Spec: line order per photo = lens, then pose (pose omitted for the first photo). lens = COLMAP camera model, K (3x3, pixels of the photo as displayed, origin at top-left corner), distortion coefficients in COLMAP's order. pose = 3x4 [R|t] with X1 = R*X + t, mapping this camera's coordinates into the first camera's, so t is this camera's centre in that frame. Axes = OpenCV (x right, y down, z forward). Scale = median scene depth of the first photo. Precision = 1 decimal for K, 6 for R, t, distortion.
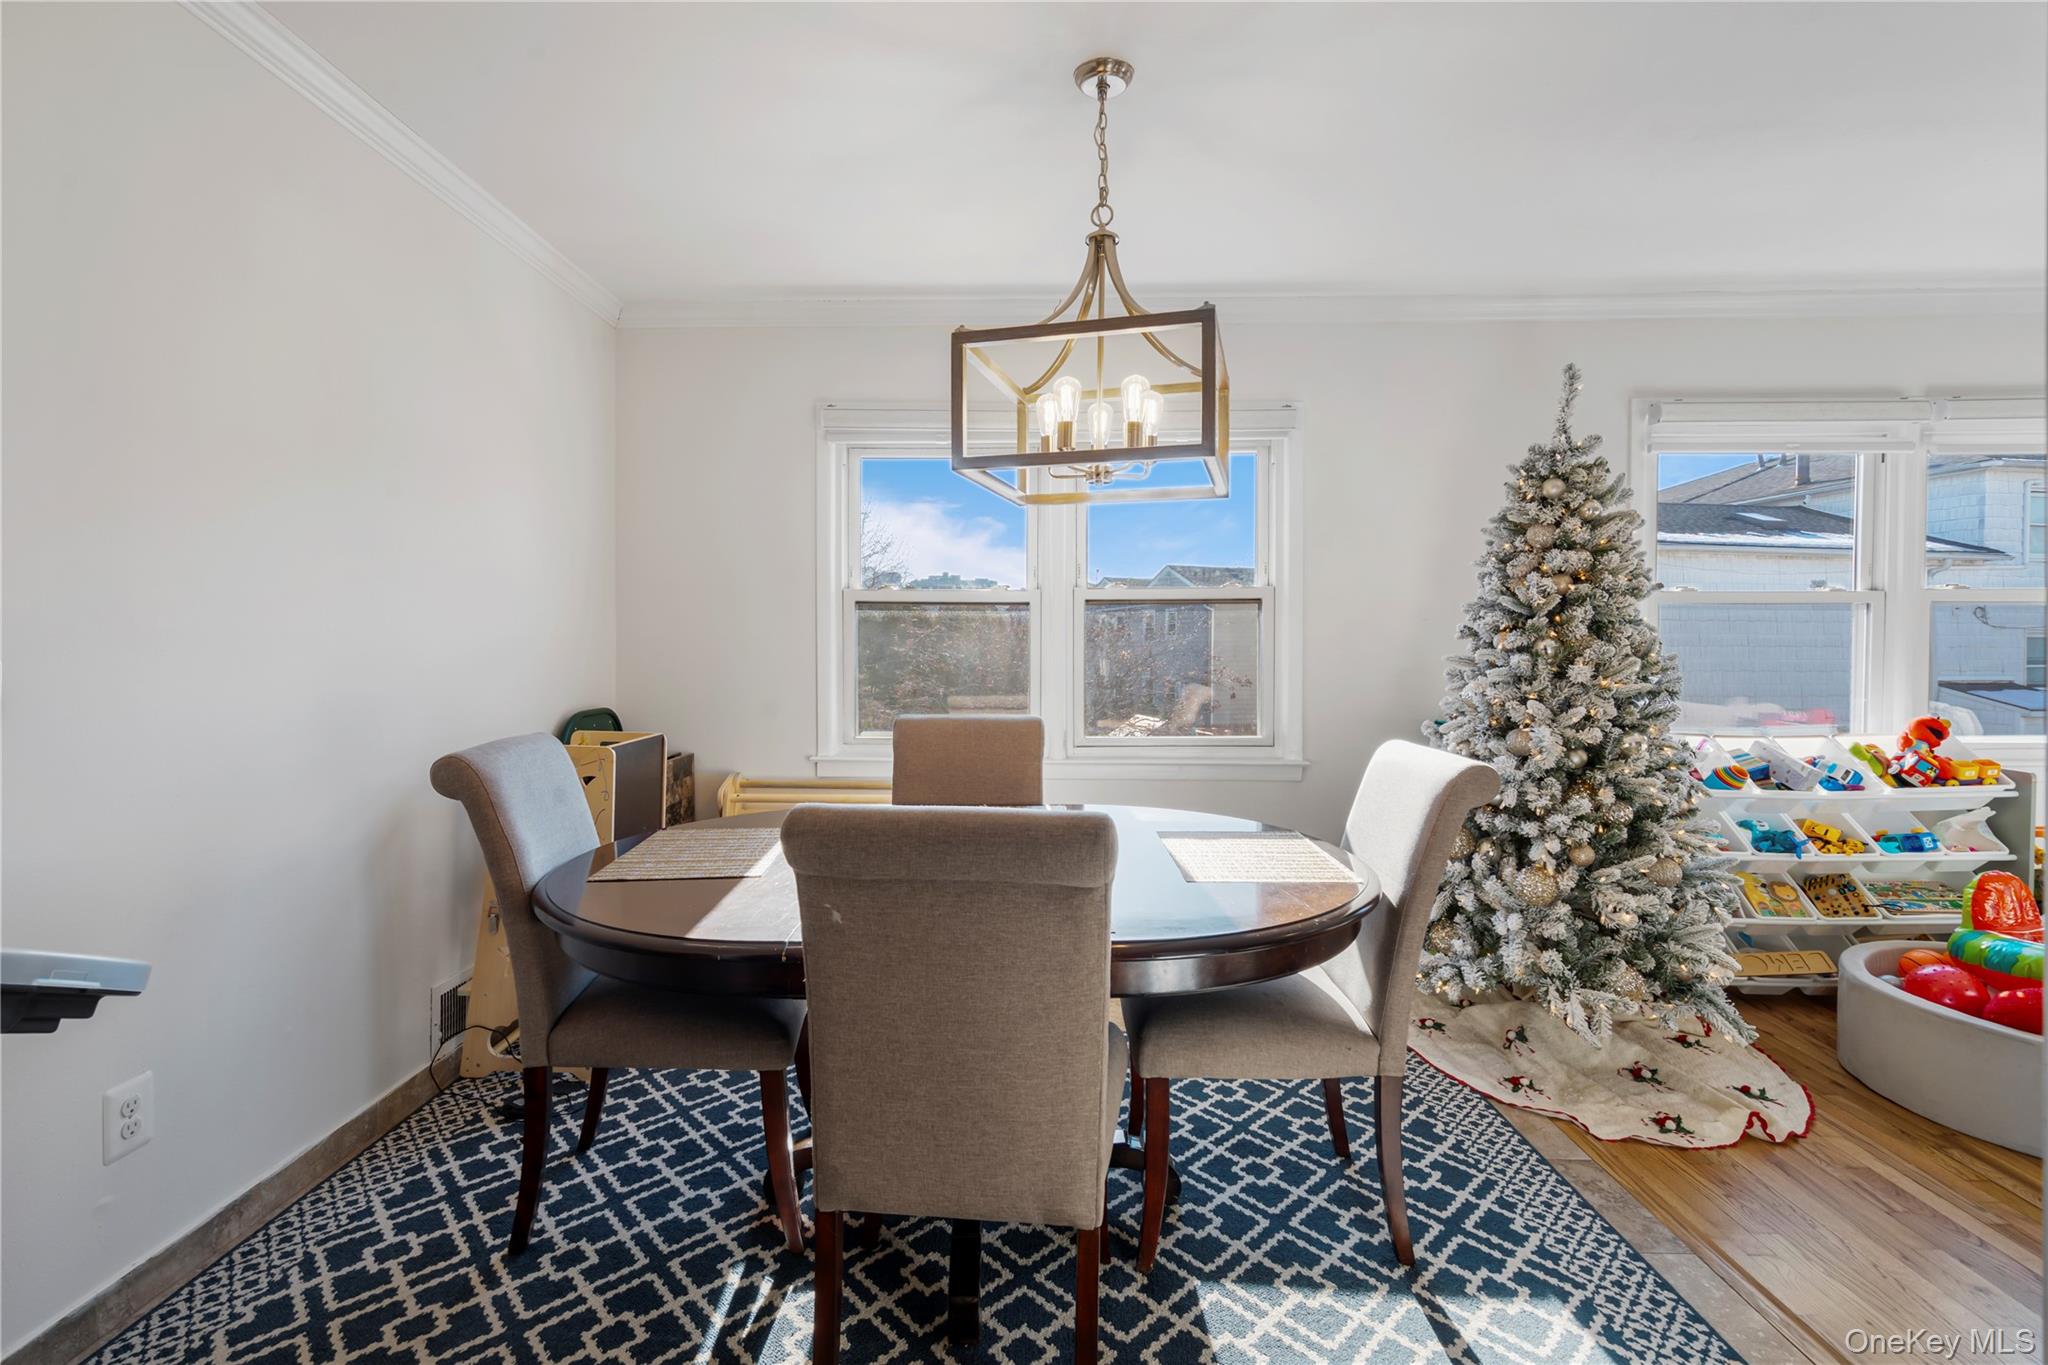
lens RADIAL K [[933.4, 0, 1008.5], [0, 933.4, 672.2], [0, 0, 1]] dist [-0.008466, 0.003926]
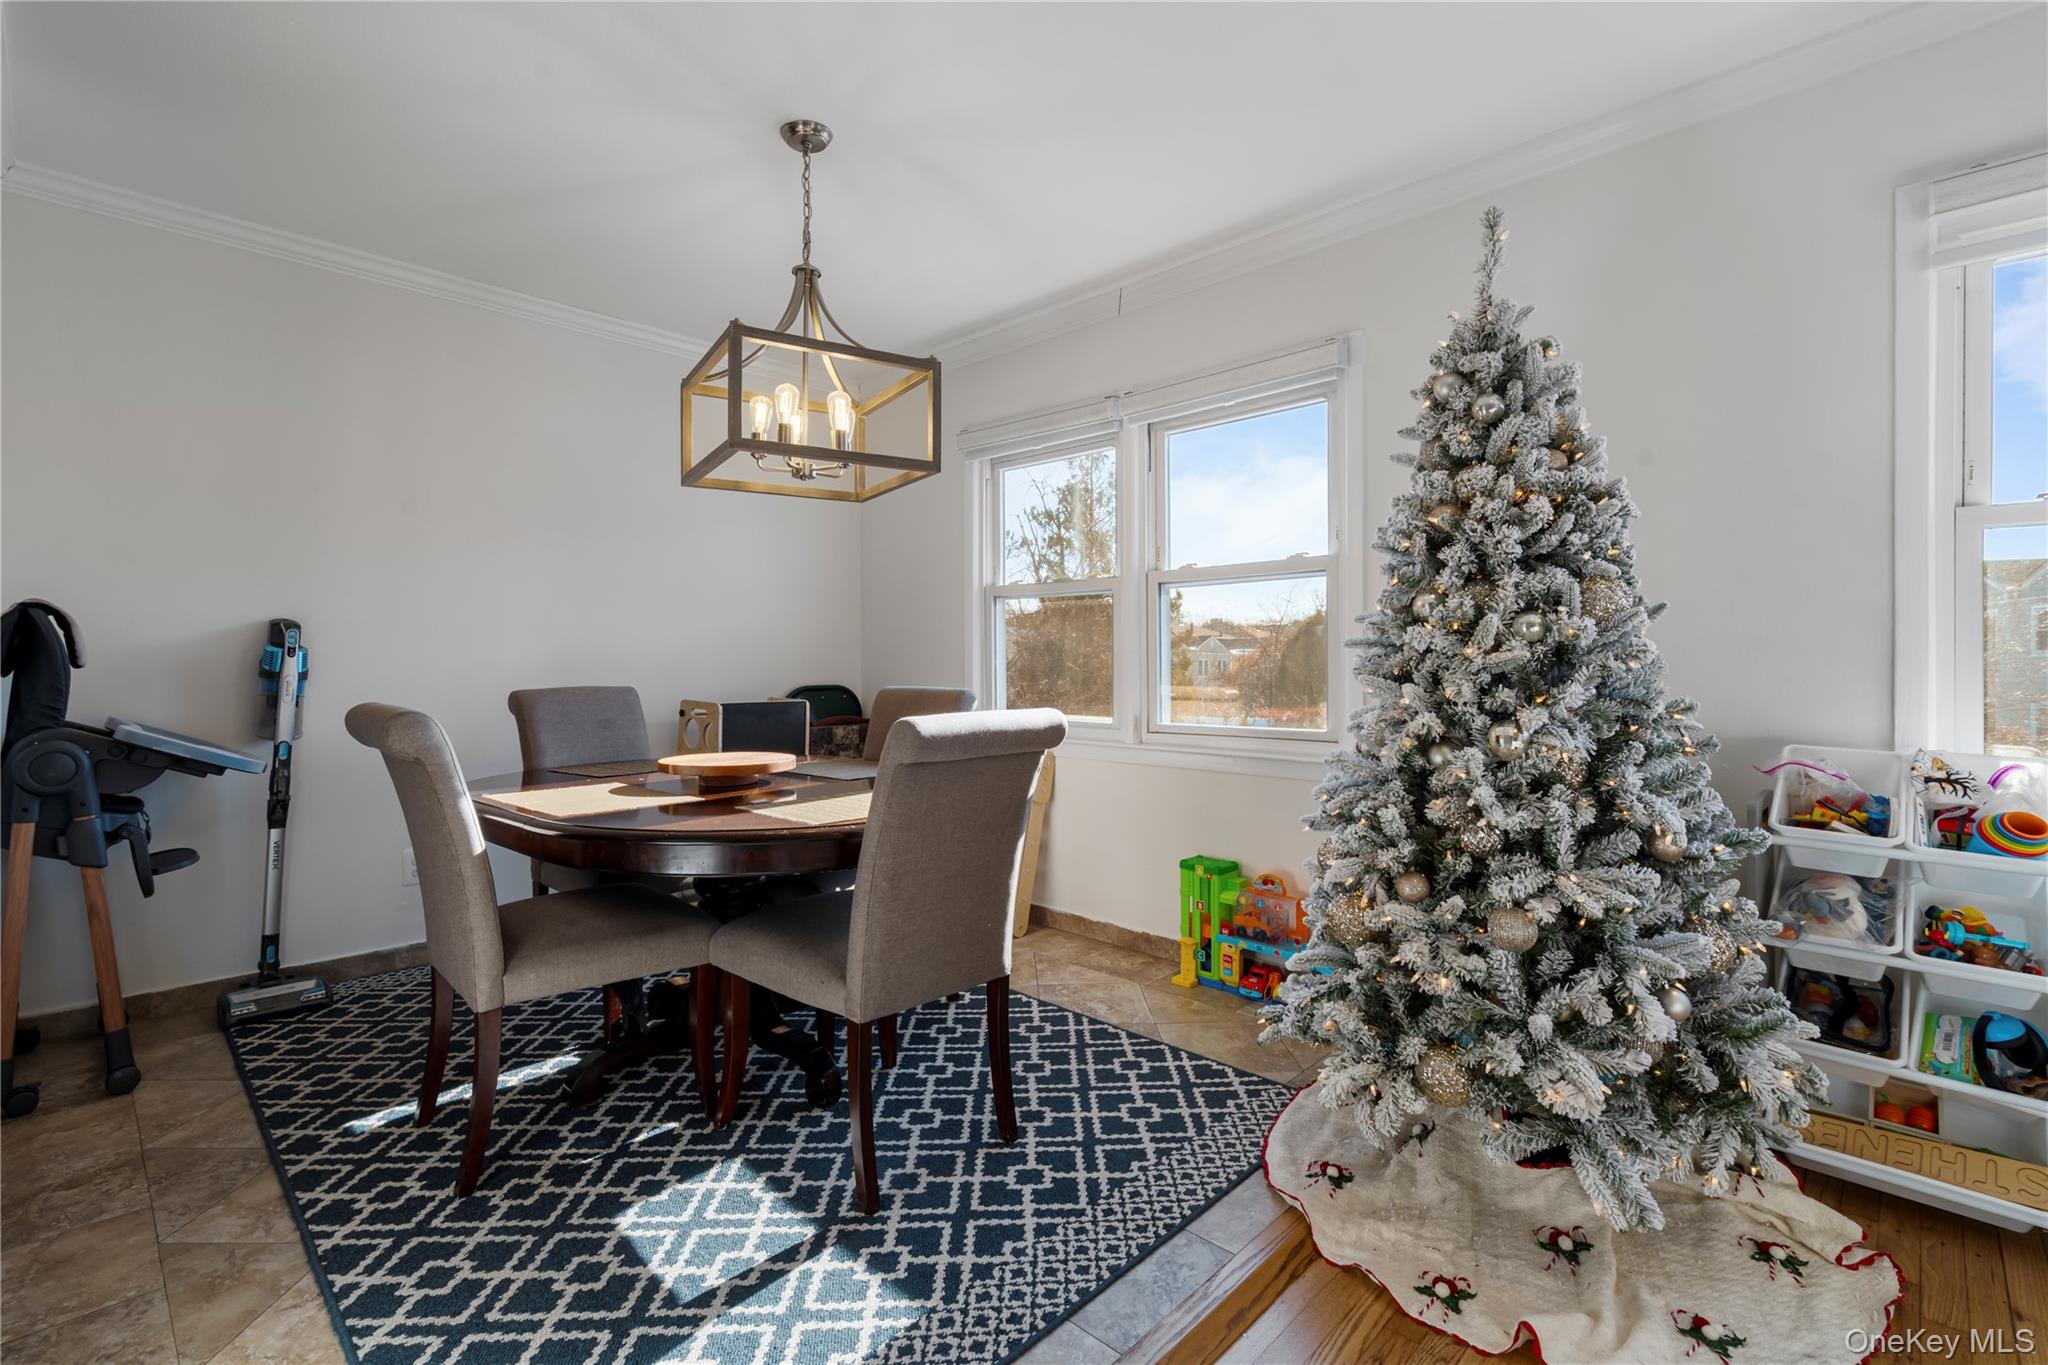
lens RADIAL K [[933.4, 0, 1029.5], [0, 933.4, 680.9], [0, 0, 1]] dist [-0.008466, 0.003926]
pose [[0.739191, 0.009790, -0.673425, 0.890524], [-0.015624, 0.999875, -0.002614, 0.042361], [0.673315, 0.012454, 0.739251, 0.263474]]
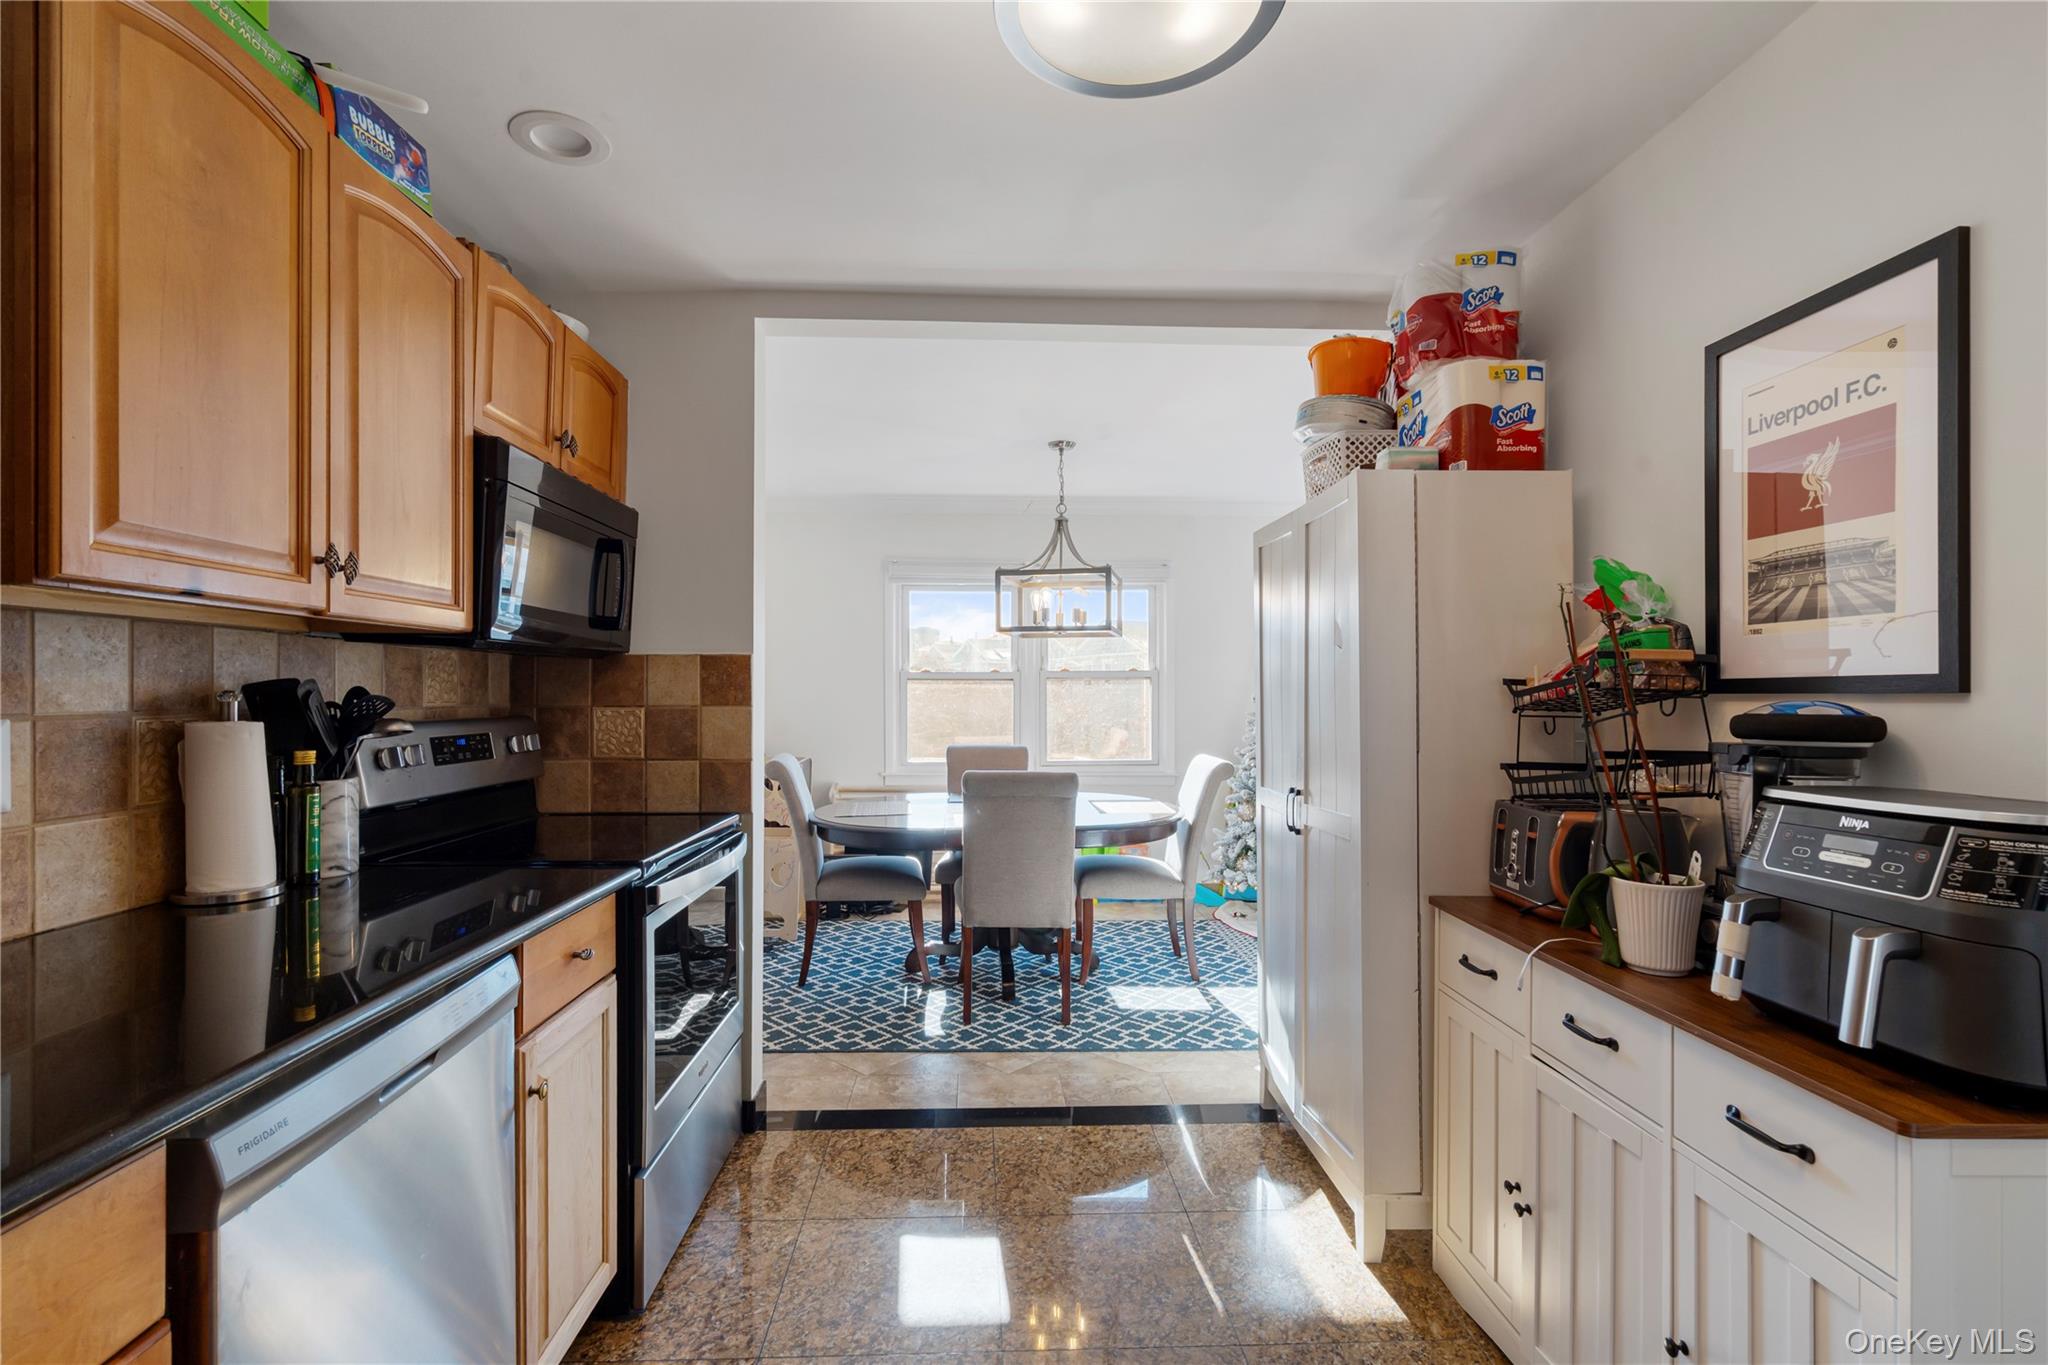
lens RADIAL K [[933.4, 0, 1018.3], [0, 933.4, 695.0], [0, 0, 1]] dist [-0.008466, 0.003926]
pose [[0.996941, -0.000319, 0.078156, -0.135732], [0.002299, 0.999679, -0.025242, -0.006663], [-0.078123, 0.025345, 0.996622, -0.917533]]
